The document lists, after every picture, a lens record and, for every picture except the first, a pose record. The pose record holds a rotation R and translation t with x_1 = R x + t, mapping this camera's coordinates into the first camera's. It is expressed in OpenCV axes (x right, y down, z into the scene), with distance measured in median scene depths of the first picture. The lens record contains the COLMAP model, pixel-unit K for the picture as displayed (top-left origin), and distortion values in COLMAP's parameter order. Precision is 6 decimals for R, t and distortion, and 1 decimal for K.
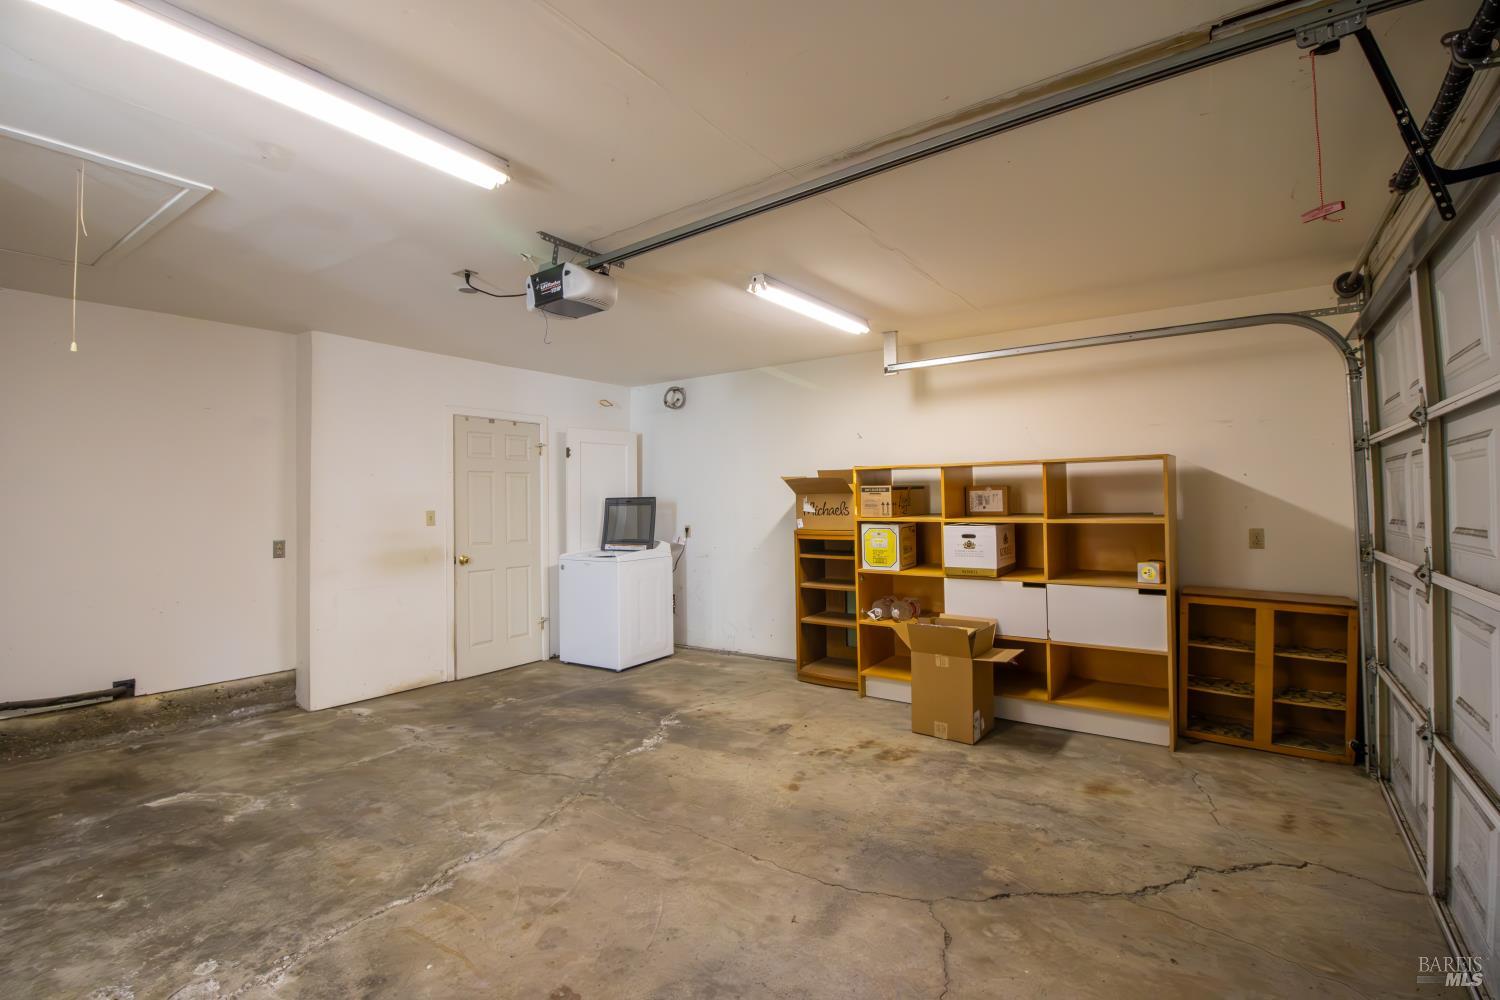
lens RADIAL K [[699.3, 0, 740.9], [0, 699.3, 494.7], [0, 0, 1]] dist [-0.010334, -0.003344]
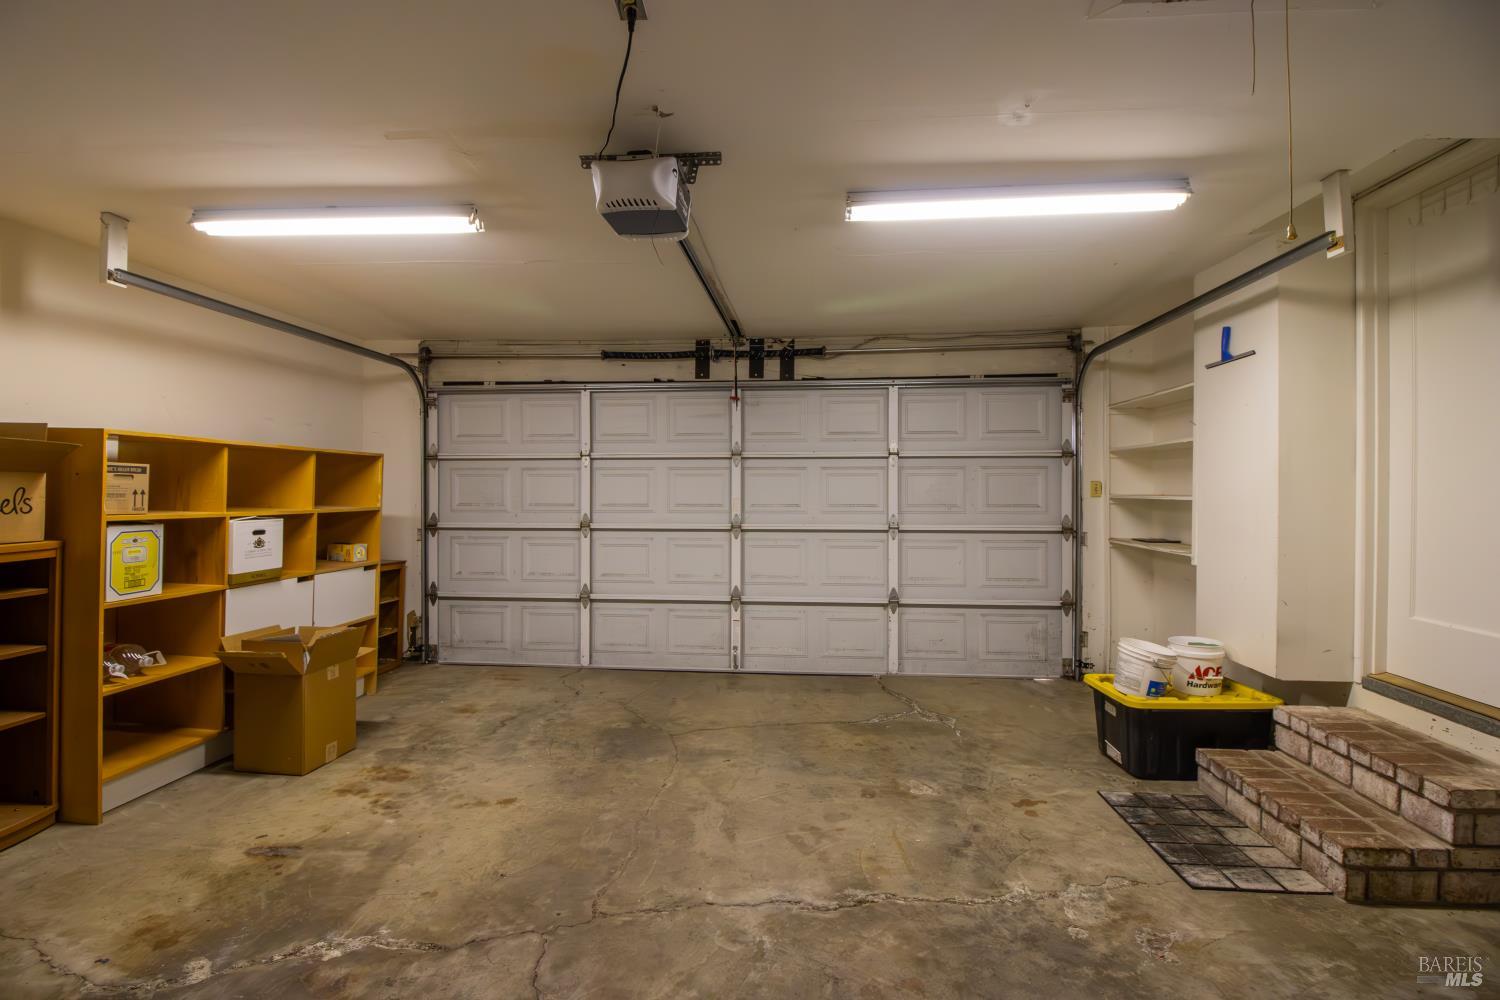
lens RADIAL K [[699.3, 0, 742.8], [0, 699.3, 490.7], [0, 0, 1]] dist [-0.010334, -0.003344]
pose [[-0.512799, 0.009347, 0.858458, -0.791403], [-0.006816, 0.999865, -0.014958, 0.022426], [-0.858482, -0.013521, -0.512666, 1.099689]]
